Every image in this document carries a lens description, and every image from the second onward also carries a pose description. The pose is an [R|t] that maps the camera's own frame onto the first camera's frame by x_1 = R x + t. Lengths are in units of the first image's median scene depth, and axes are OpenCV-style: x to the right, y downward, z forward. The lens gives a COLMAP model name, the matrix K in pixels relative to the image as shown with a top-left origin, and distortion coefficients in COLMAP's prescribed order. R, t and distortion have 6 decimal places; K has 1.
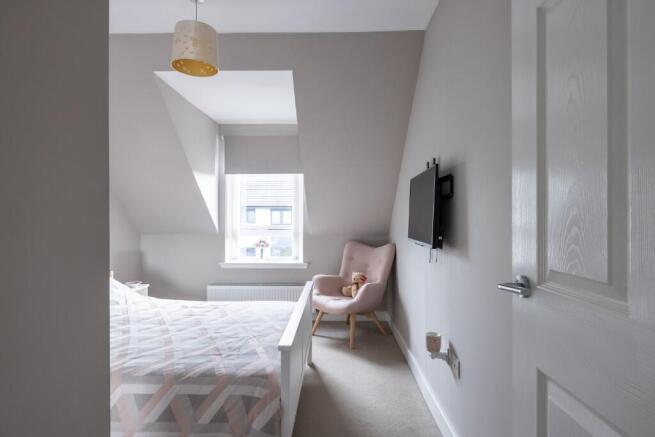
lens RADIAL K [[361.2, 0, 328.0], [0, 361.2, 217.8], [0, 0, 1]] dist [0.001455, 0.000200]
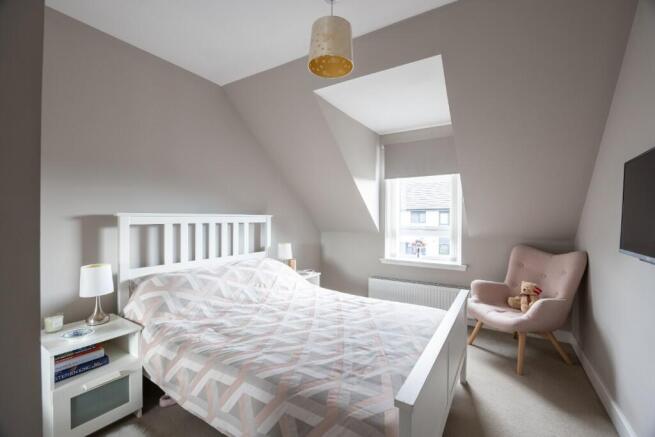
lens RADIAL K [[281.2, 0, 326.2], [0, 281.2, 220.0], [0, 0, 1]] dist [-0.015837, 0.000857]
pose [[0.855724, 0.006292, -0.517394, 0.012079], [-0.003833, 0.999976, 0.005823, 0.000216], [0.517418, -0.003000, 0.855728, 0.204646]]
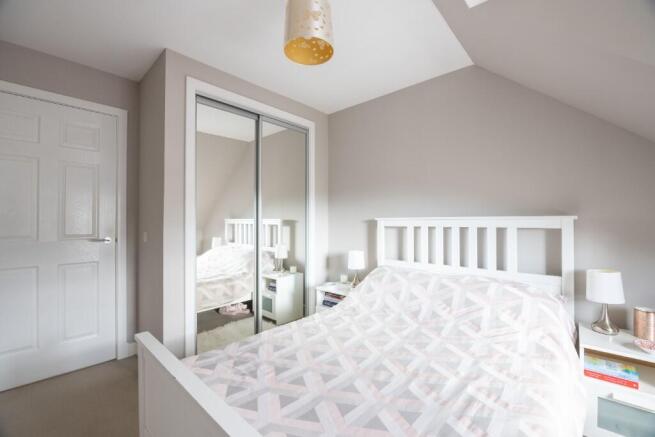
lens RADIAL K [[281.2, 0, 328.2], [0, 281.2, 219.1], [0, 0, 1]] dist [-0.015837, 0.000857]
pose [[-0.642812, -0.003966, -0.766014, 0.077218], [0.000053, 0.999986, -0.005222, -0.001285], [0.766024, -0.003398, -0.642803, 0.893014]]
